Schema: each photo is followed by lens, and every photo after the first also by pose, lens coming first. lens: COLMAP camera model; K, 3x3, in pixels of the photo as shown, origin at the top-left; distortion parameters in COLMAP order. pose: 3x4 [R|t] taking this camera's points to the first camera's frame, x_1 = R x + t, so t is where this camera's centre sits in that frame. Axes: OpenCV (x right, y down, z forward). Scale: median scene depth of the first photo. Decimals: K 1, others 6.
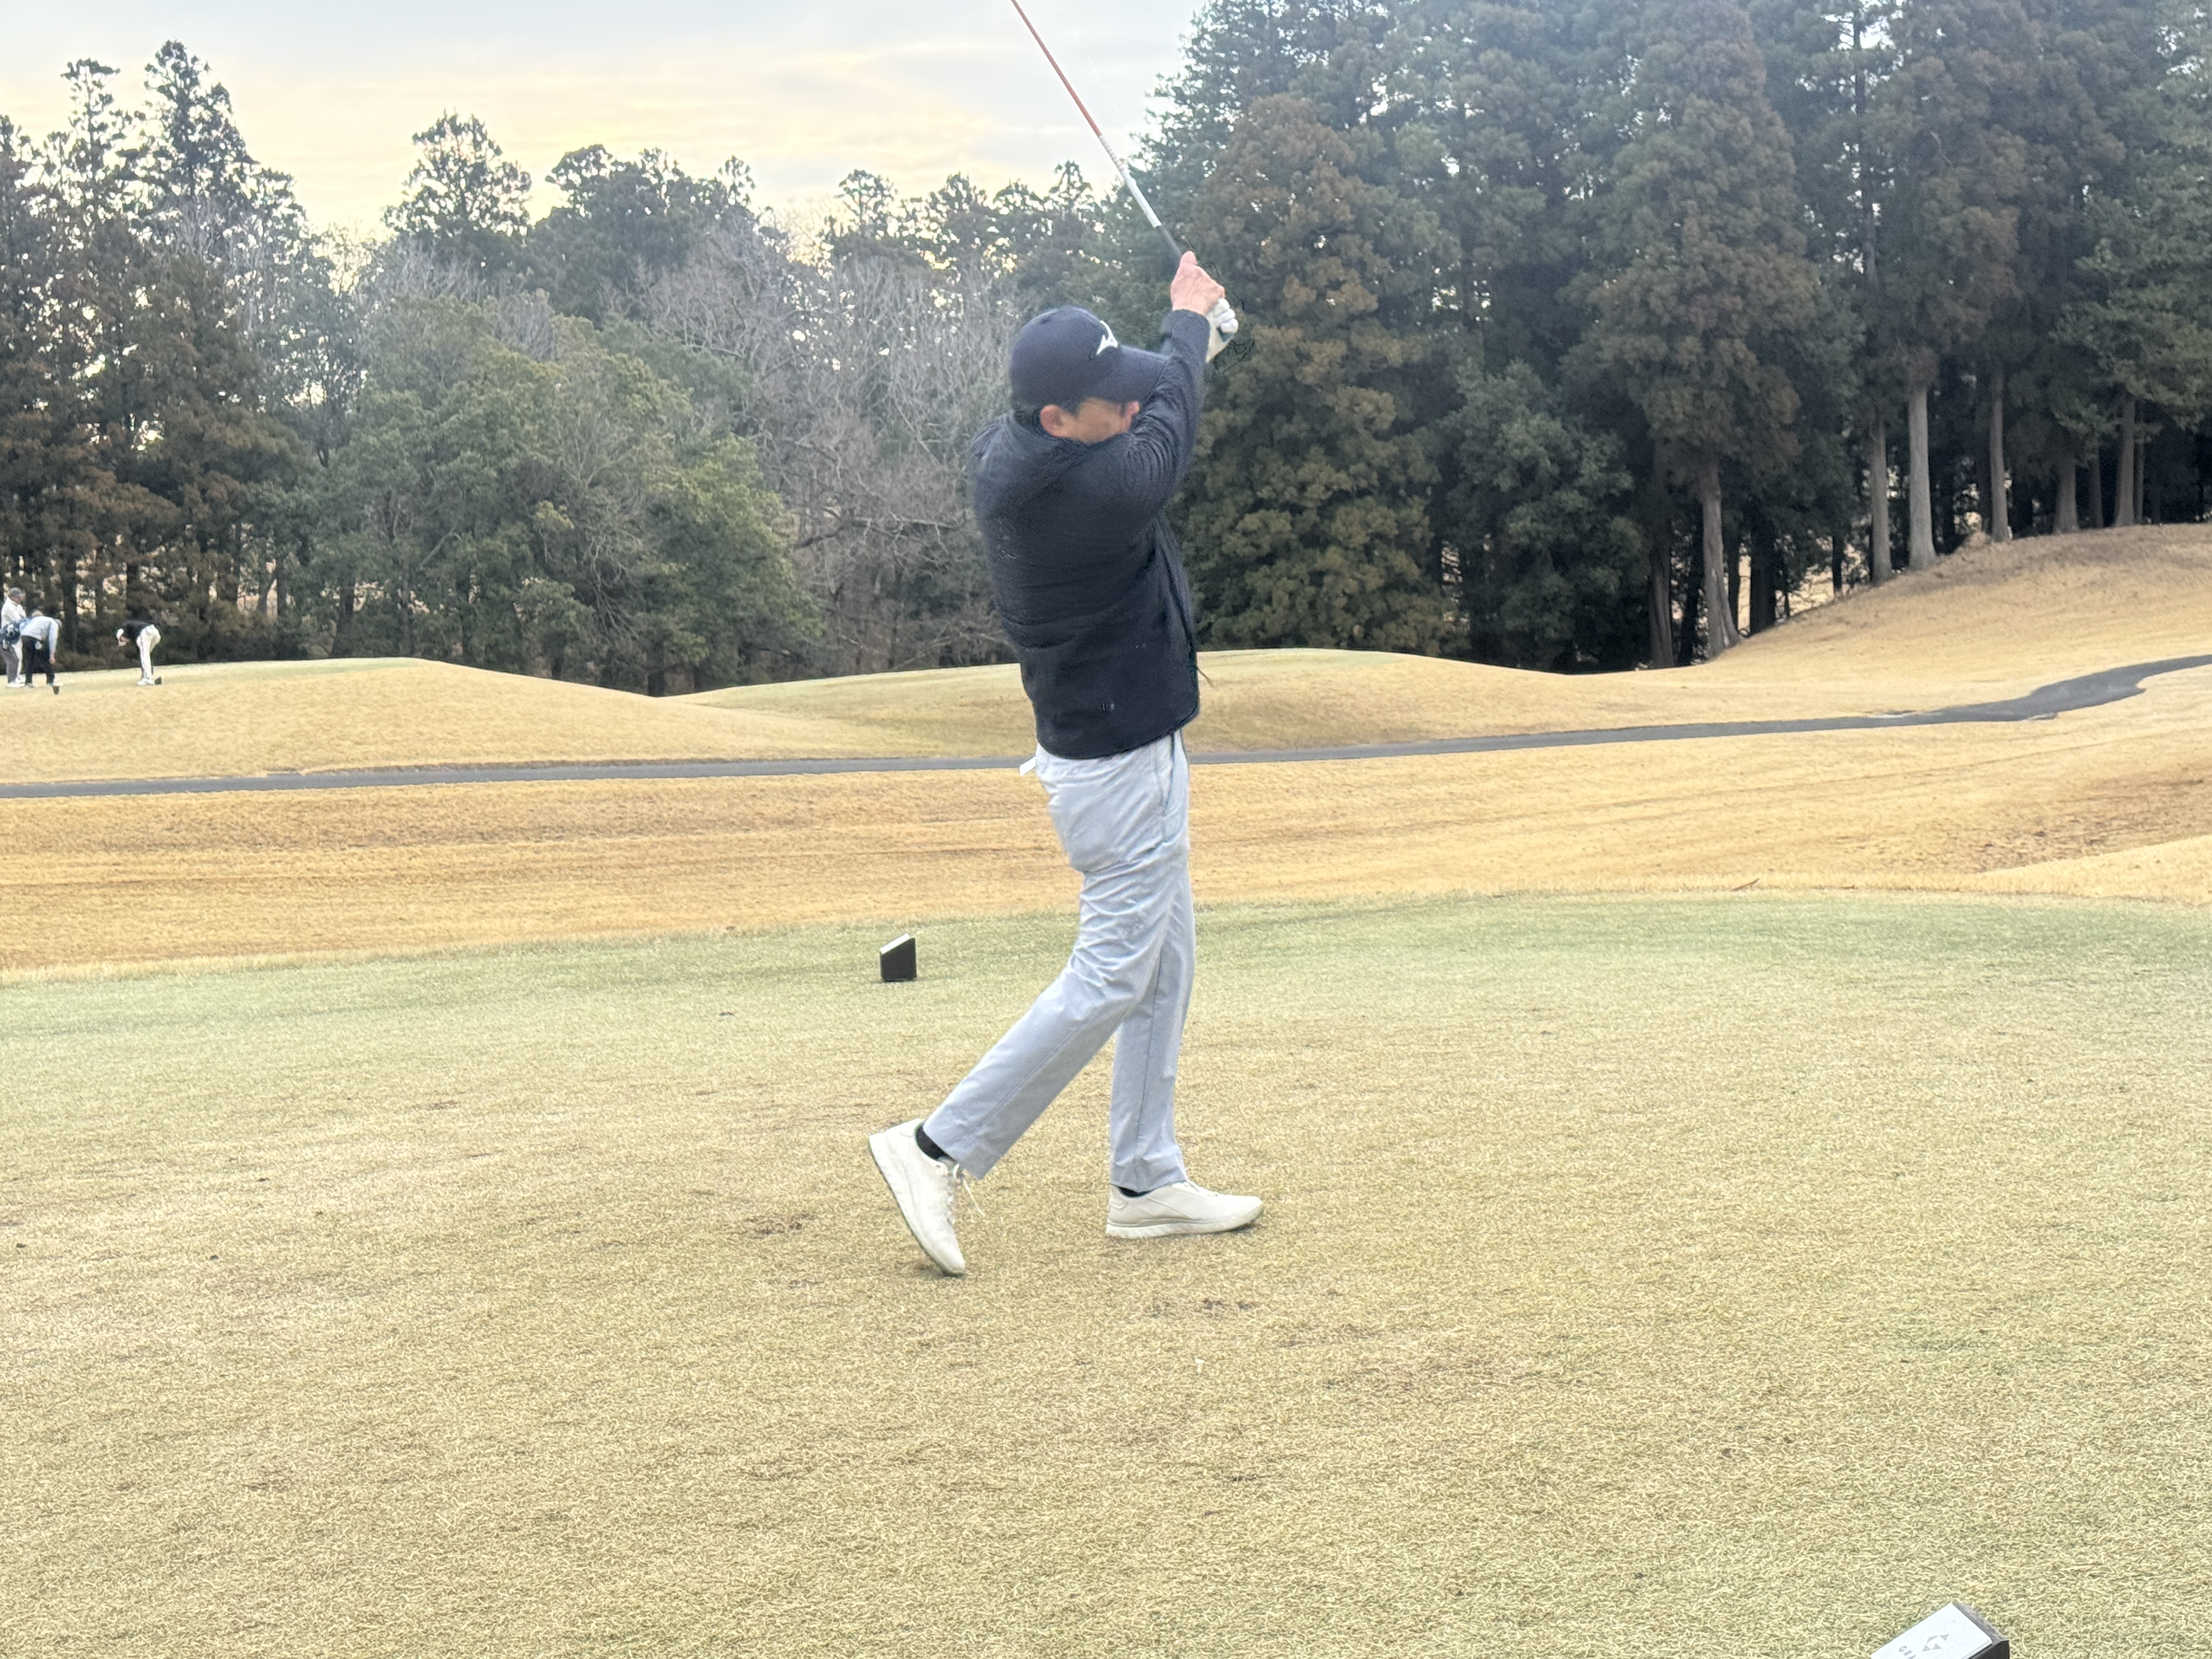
lens RADIAL K [[3458.1, 0, 1164.1], [0, 3458.1, 854.4], [0, 0, 1]] dist [0.169422, -0.191741]
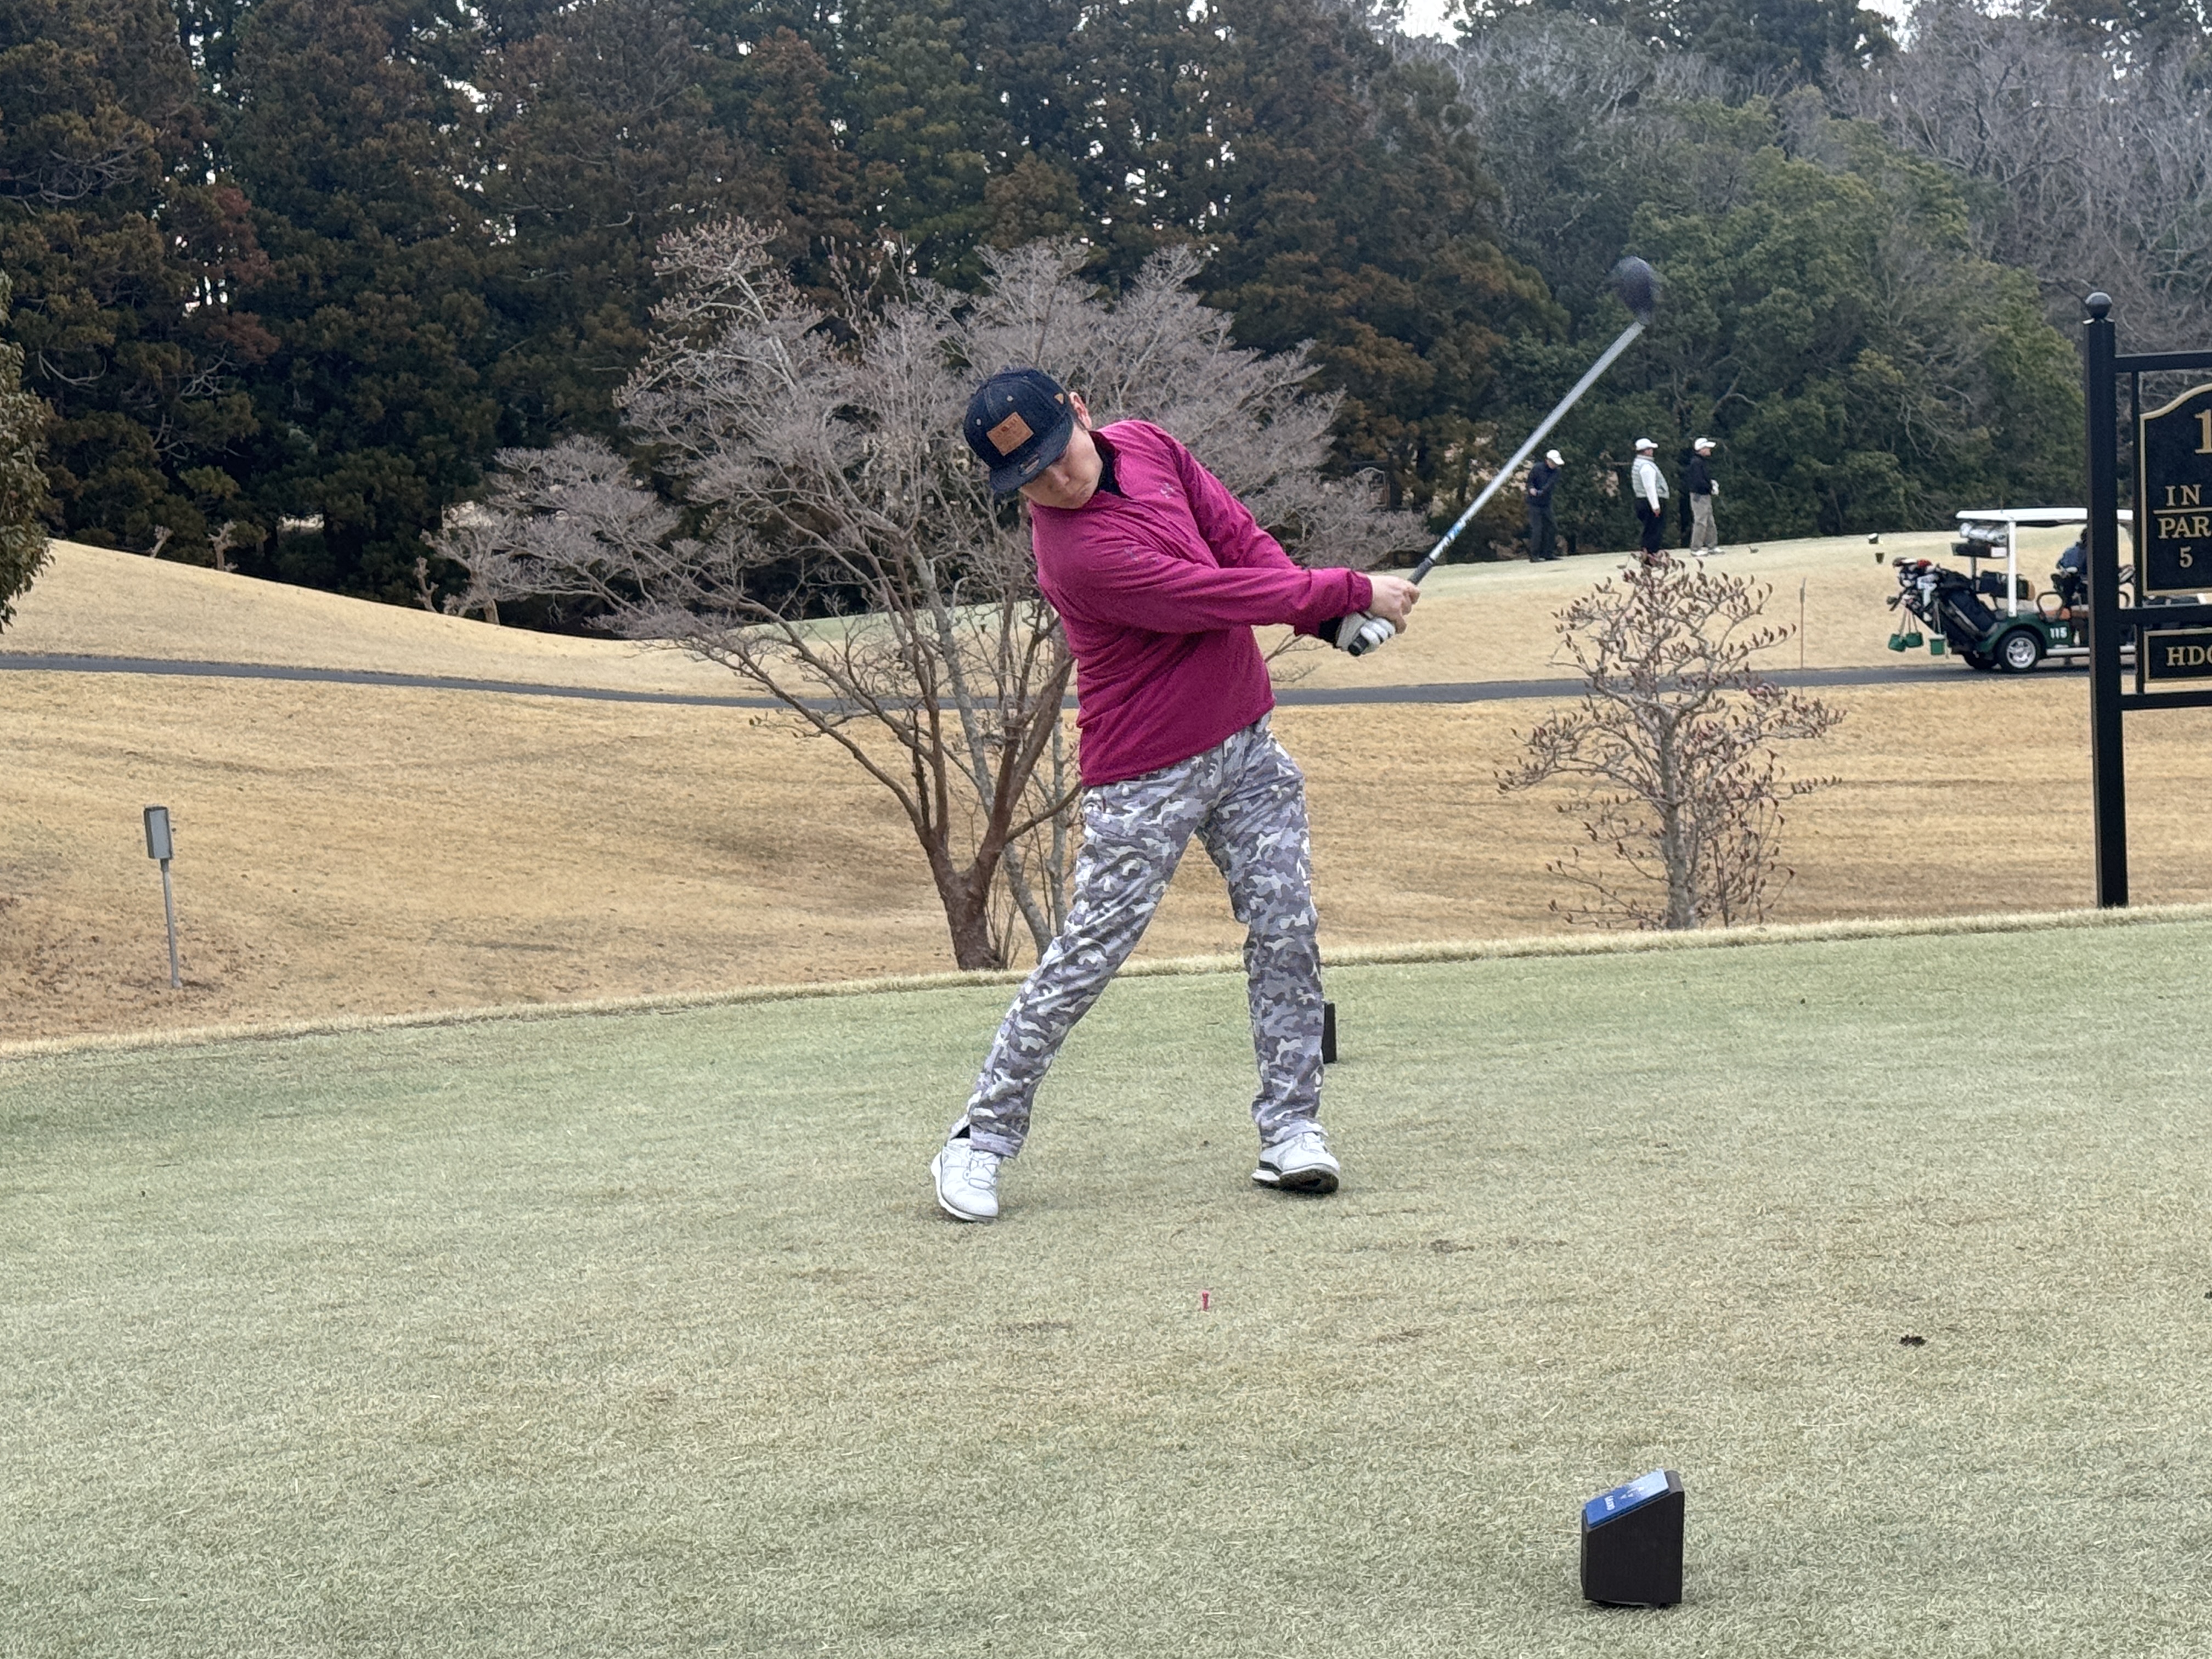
lens RADIAL K [[4464.0, 0, 1094.2], [0, 4464.0, 907.8], [0, 0, 1]] dist [0.149060, 0.037283]
pose [[0.985455, 0.007722, -0.169758, -0.177779], [-0.005784, 0.999912, 0.011906, 0.014625], [0.169836, -0.010751, 0.985414, -0.040210]]
